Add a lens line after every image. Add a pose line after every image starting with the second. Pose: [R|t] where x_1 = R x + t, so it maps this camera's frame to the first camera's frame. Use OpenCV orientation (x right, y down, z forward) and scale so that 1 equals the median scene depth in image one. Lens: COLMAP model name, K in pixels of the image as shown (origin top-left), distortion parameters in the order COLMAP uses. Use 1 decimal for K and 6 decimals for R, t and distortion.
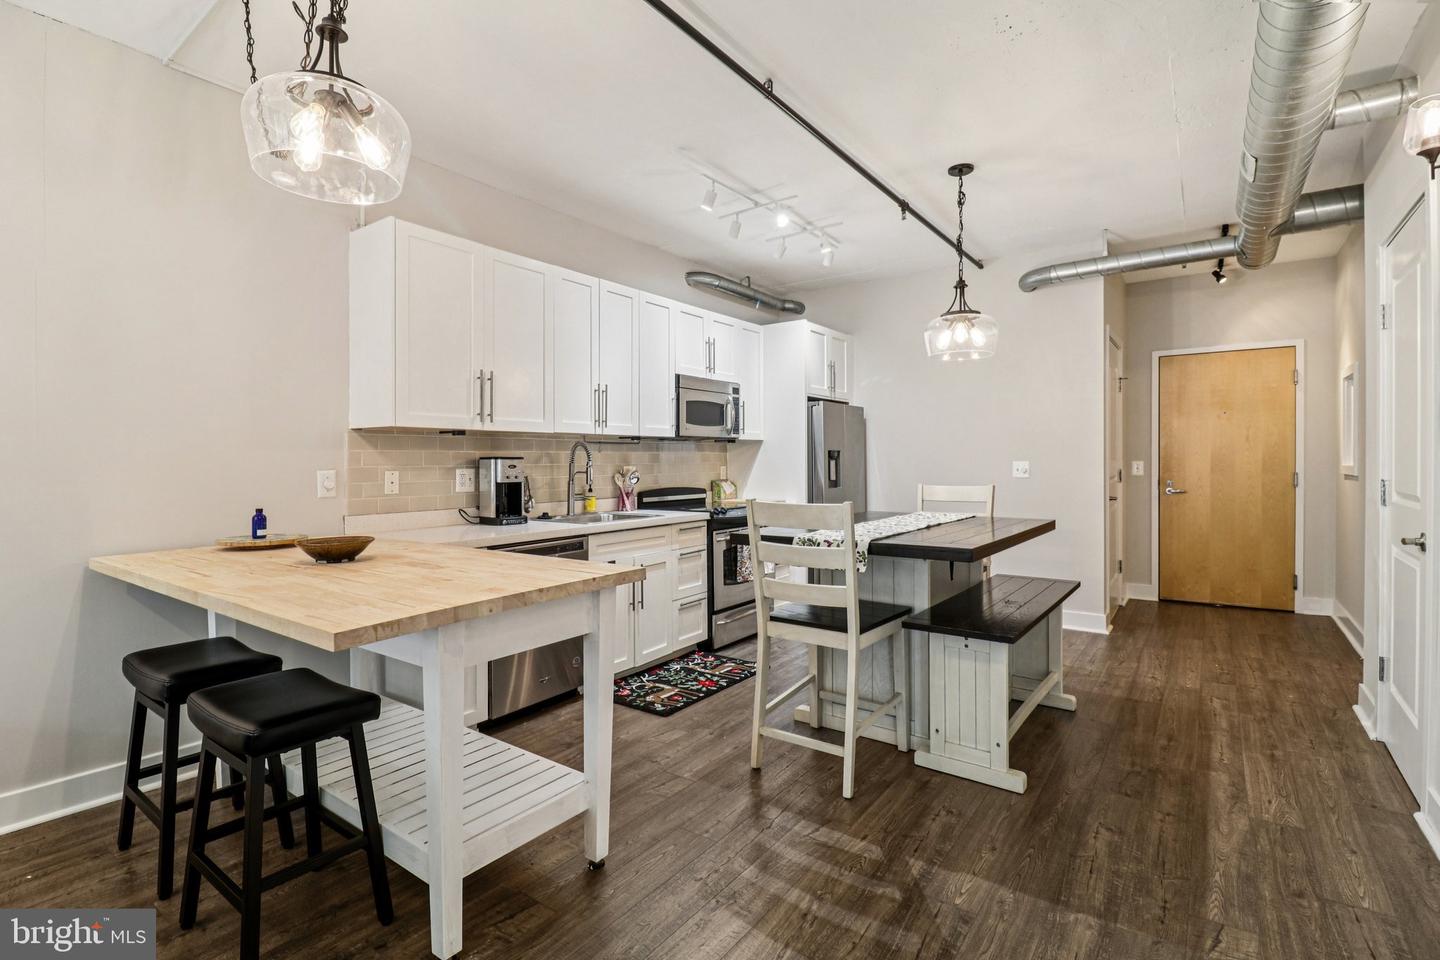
lens RADIAL K [[684.1, 0, 718.3], [0, 684.1, 469.9], [0, 0, 1]] dist [-0.000409, -0.000112]
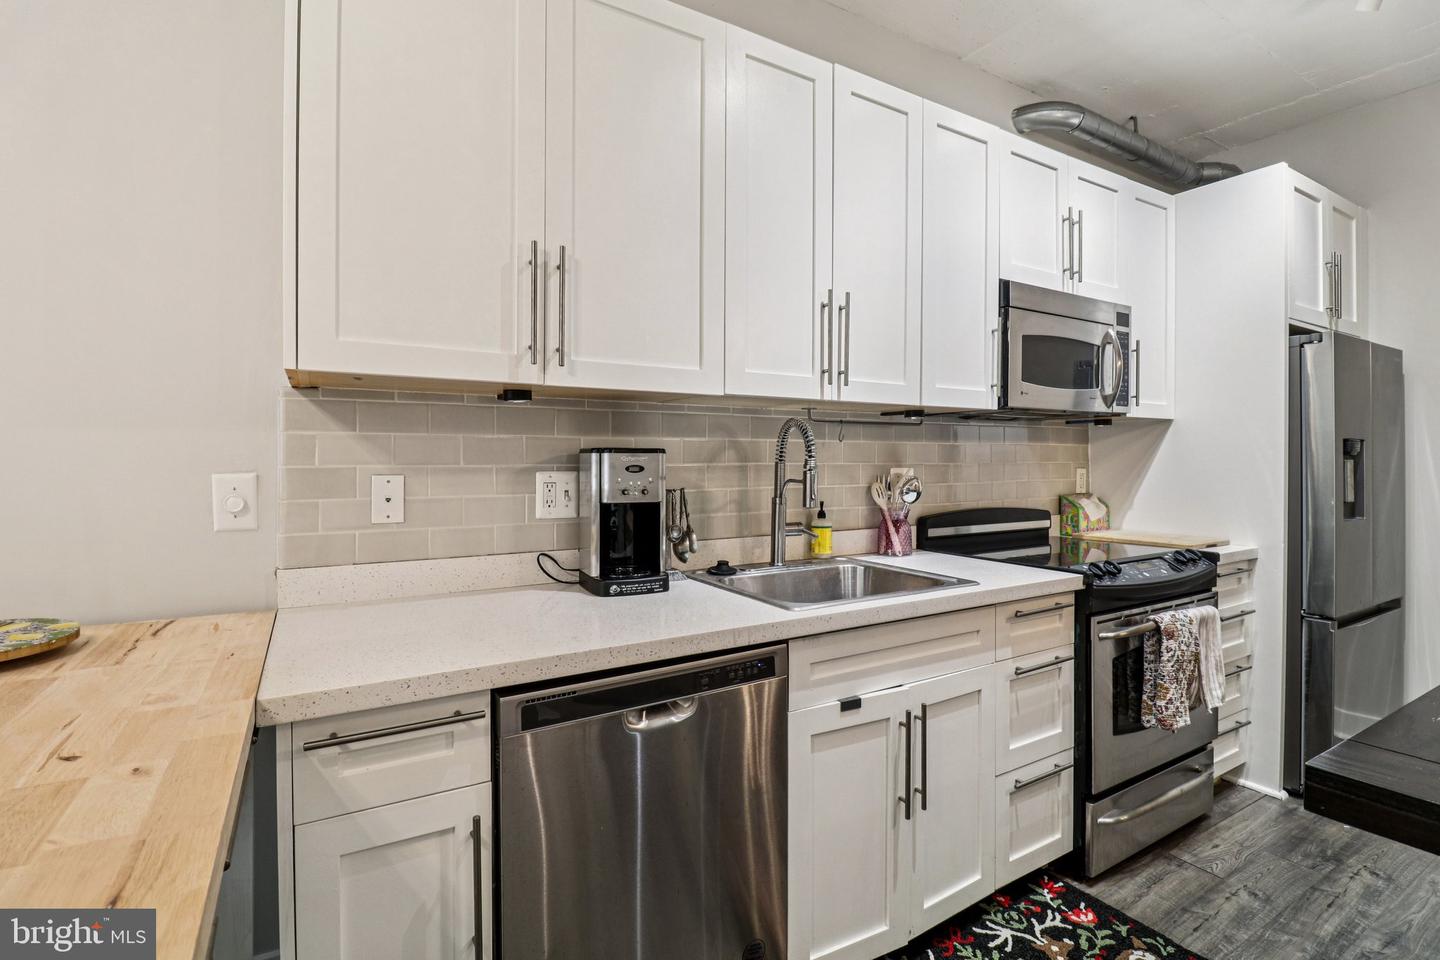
lens RADIAL K [[676.0, 0, 711.3], [0, 676.0, 457.8], [0, 0, 1]] dist [-0.002437, -0.012083]
pose [[0.913507, 0.006953, -0.406764, -0.054732], [-0.011934, 0.999882, -0.009710, -0.006845], [0.406649, 0.013724, 0.913481, 0.489464]]
